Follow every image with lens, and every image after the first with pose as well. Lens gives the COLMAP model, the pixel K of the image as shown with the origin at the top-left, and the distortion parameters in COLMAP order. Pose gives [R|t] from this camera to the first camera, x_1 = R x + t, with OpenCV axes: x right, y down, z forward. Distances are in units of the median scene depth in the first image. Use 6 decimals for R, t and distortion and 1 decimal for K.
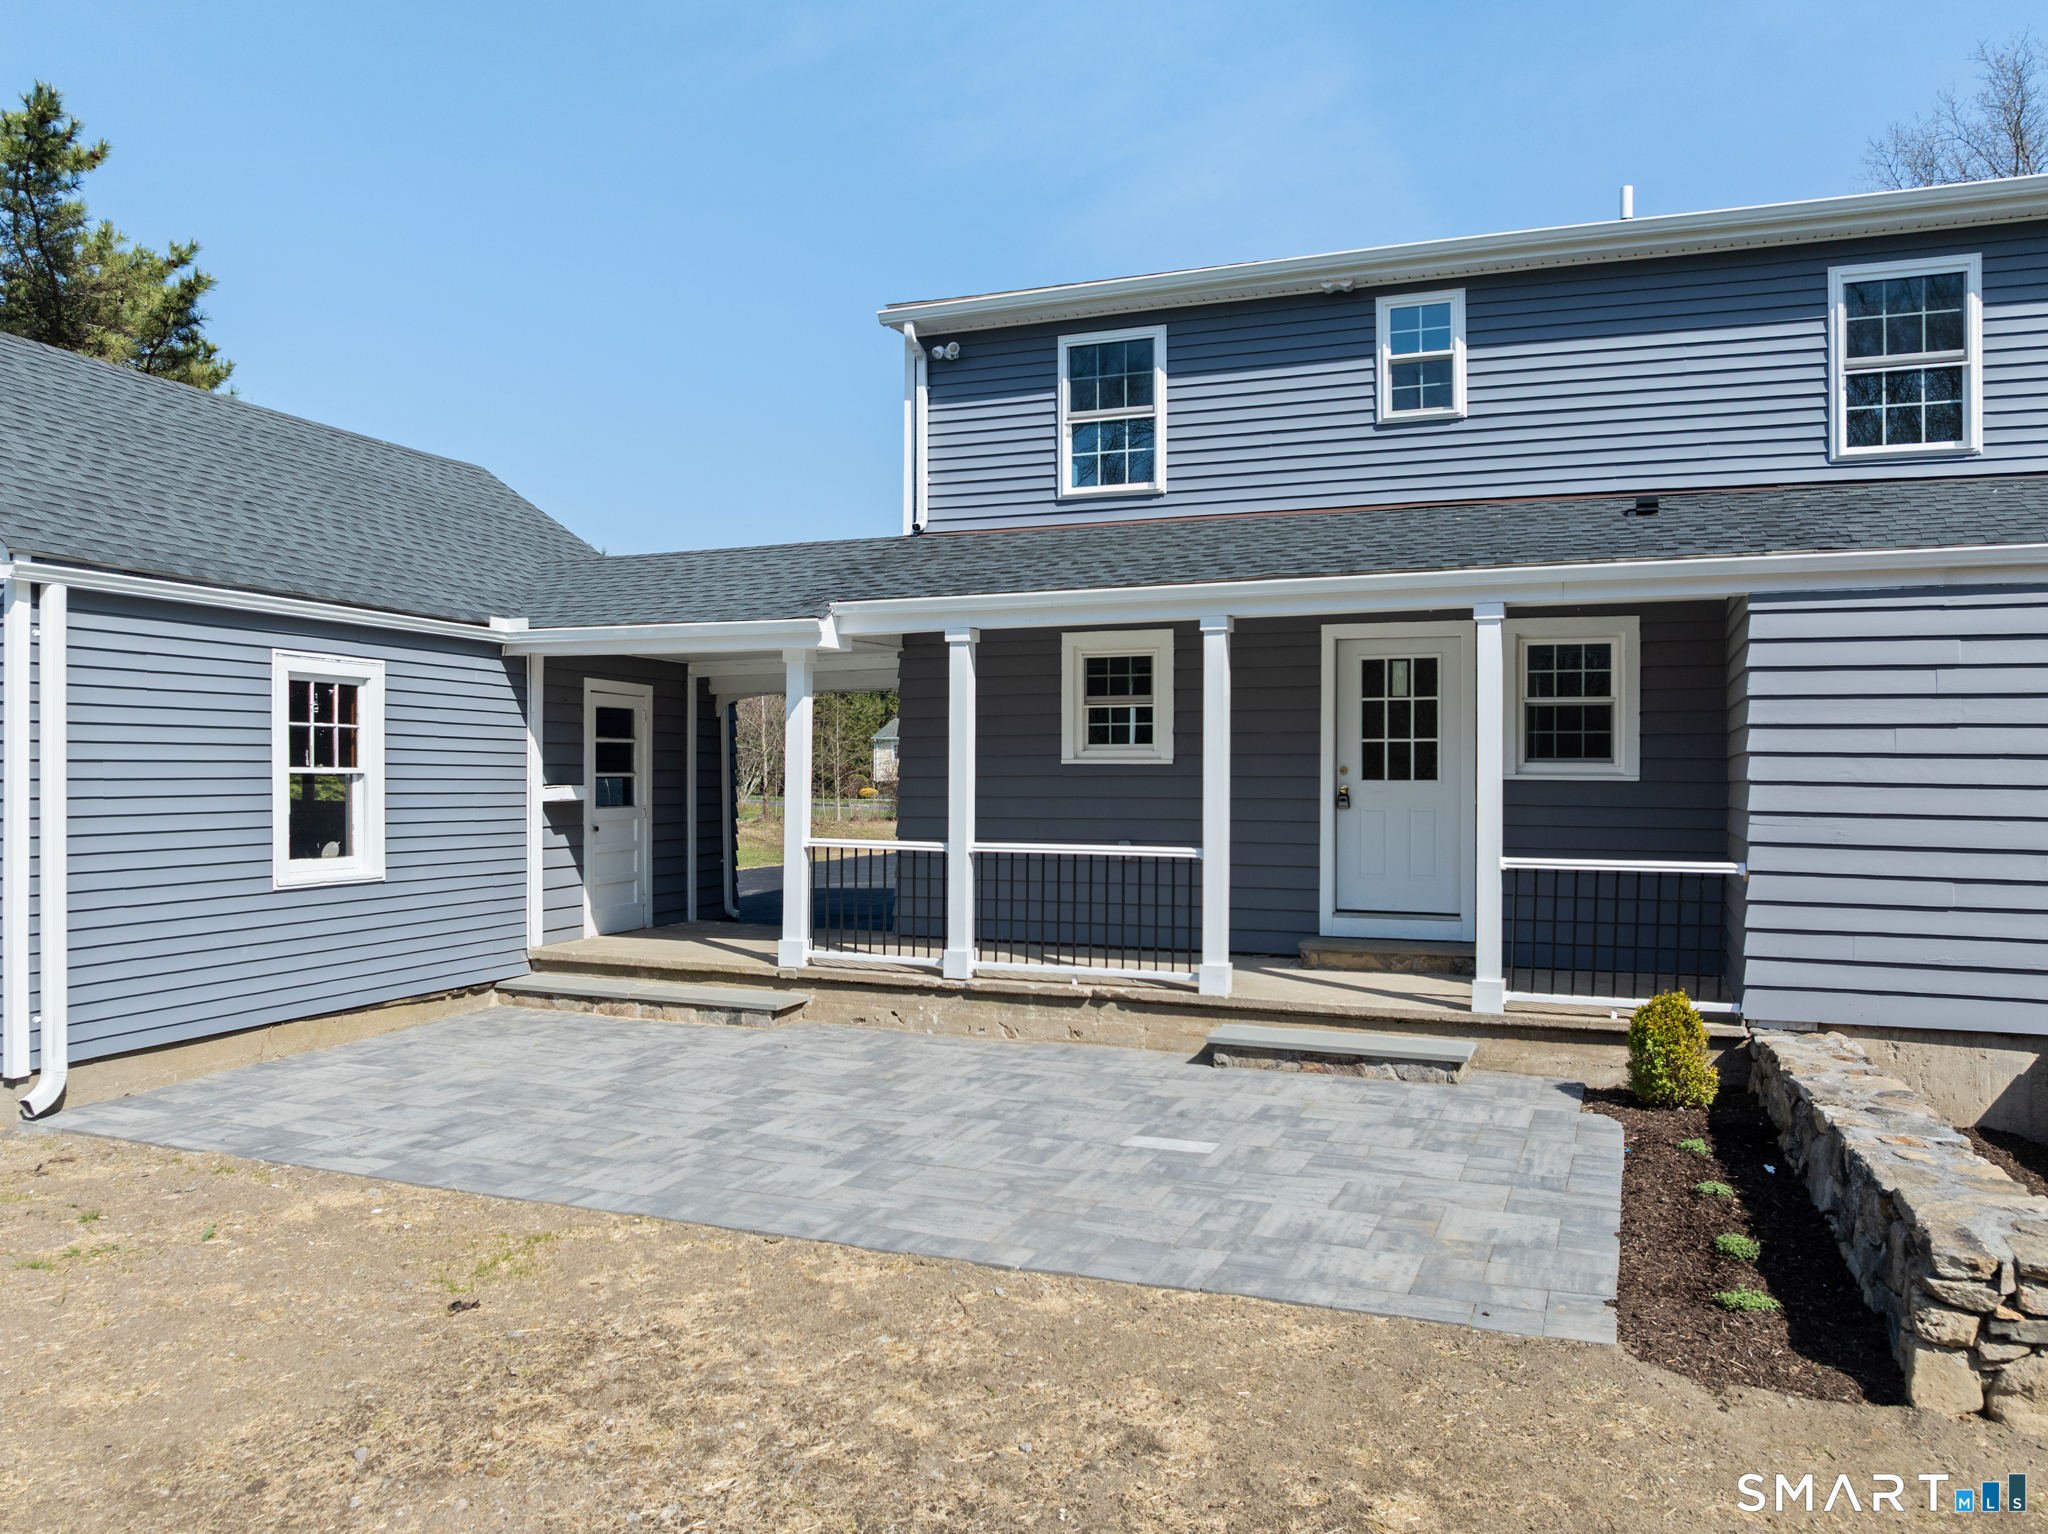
lens RADIAL K [[1480.2, 0, 987.4], [0, 1480.2, 776.4], [0, 0, 1]] dist [-0.041588, 0.005056]
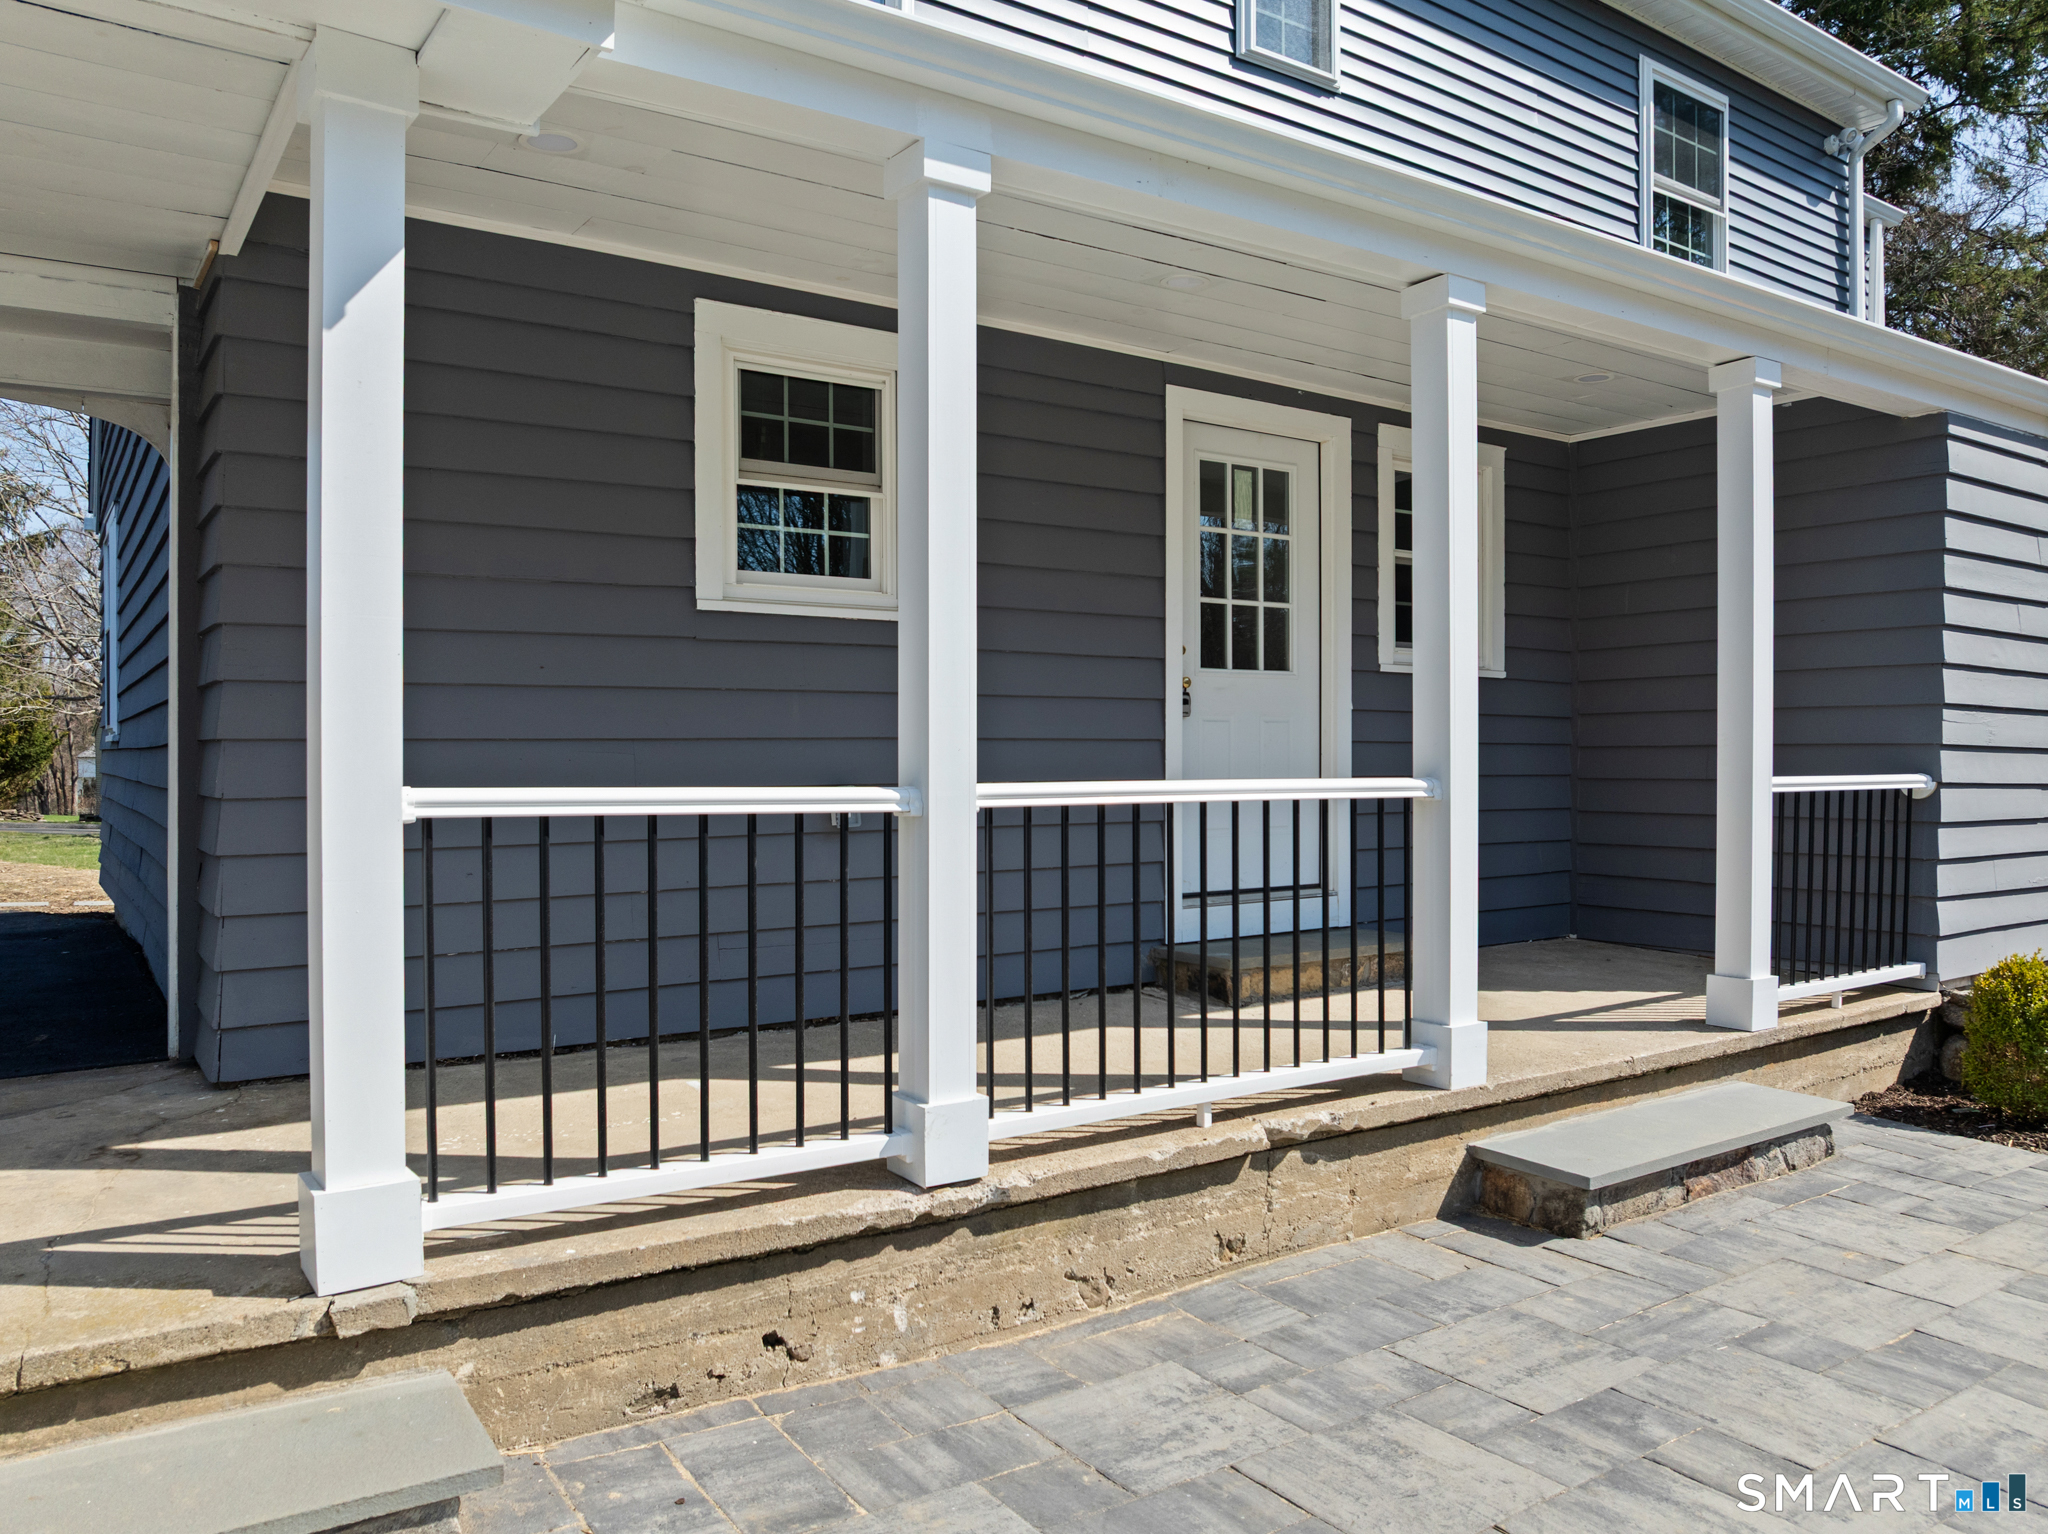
lens RADIAL K [[1506.9, 0, 976.0], [0, 1506.9, 787.0], [0, 0, 1]] dist [-0.046388, -0.004333]
pose [[0.548074, -0.019962, 0.836192, -0.291752], [0.006169, 0.999784, 0.019824, 0.037280], [-0.836407, -0.005707, 0.548079, 0.770133]]
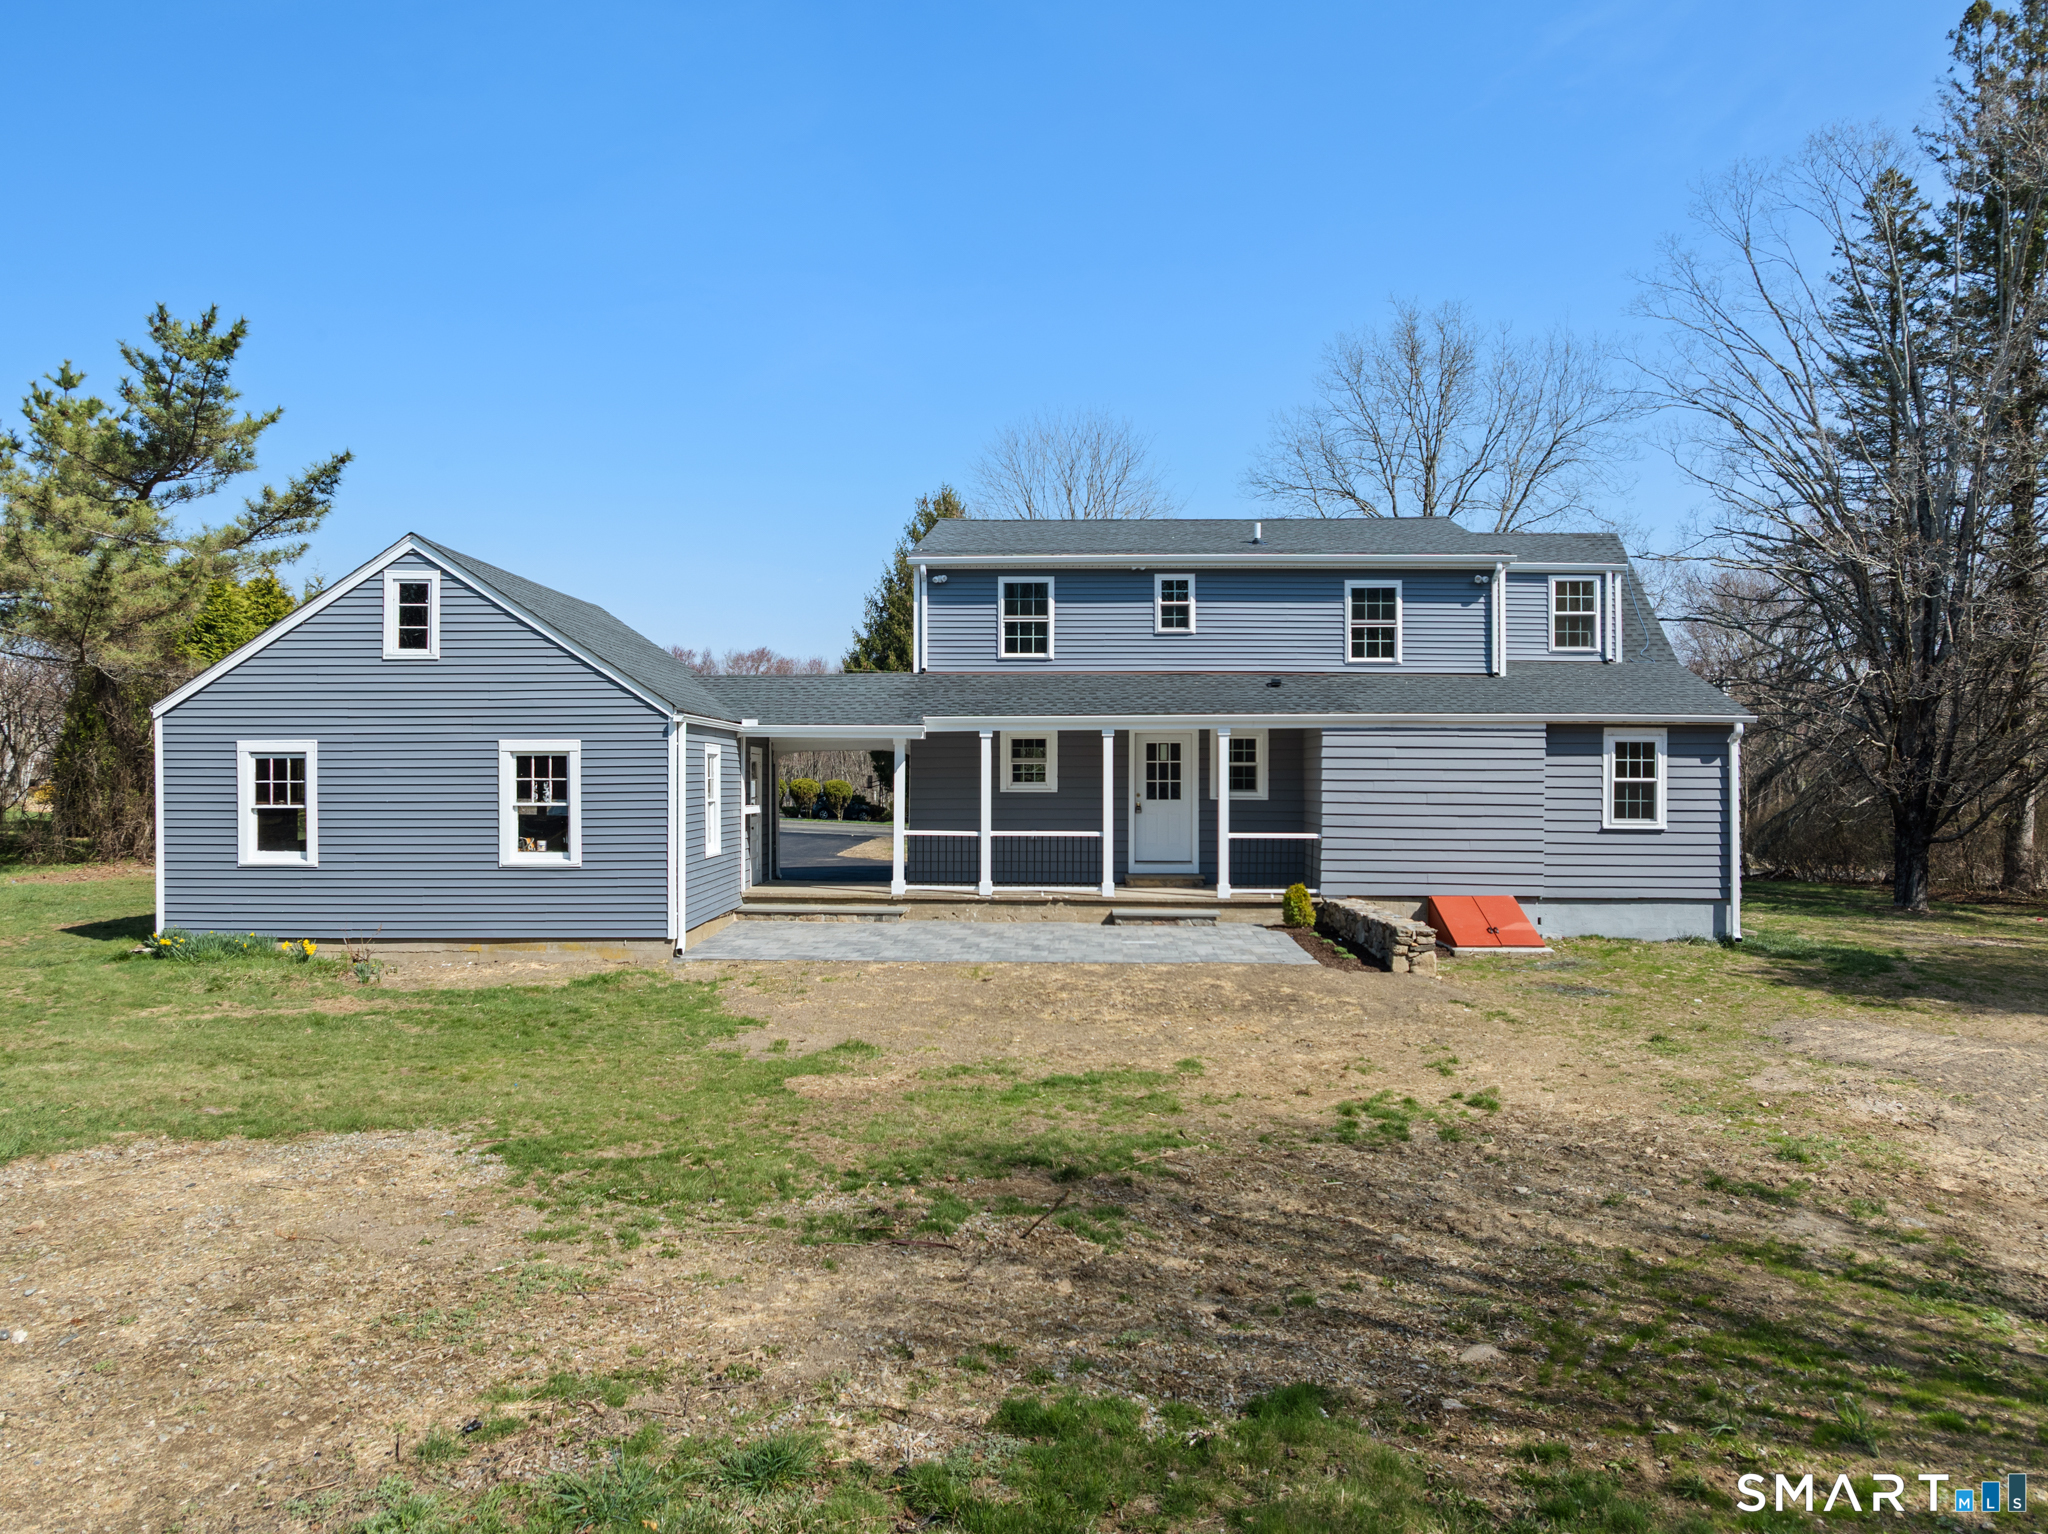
lens RADIAL K [[1506.9, 0, 976.0], [0, 1506.9, 787.0], [0, 0, 1]] dist [-0.046388, -0.004333]
pose [[0.943638, -0.005976, 0.330926, -0.714337], [0.002541, 0.999938, 0.010810, -0.040890], [-0.330970, -0.009360, 0.943595, -0.991614]]
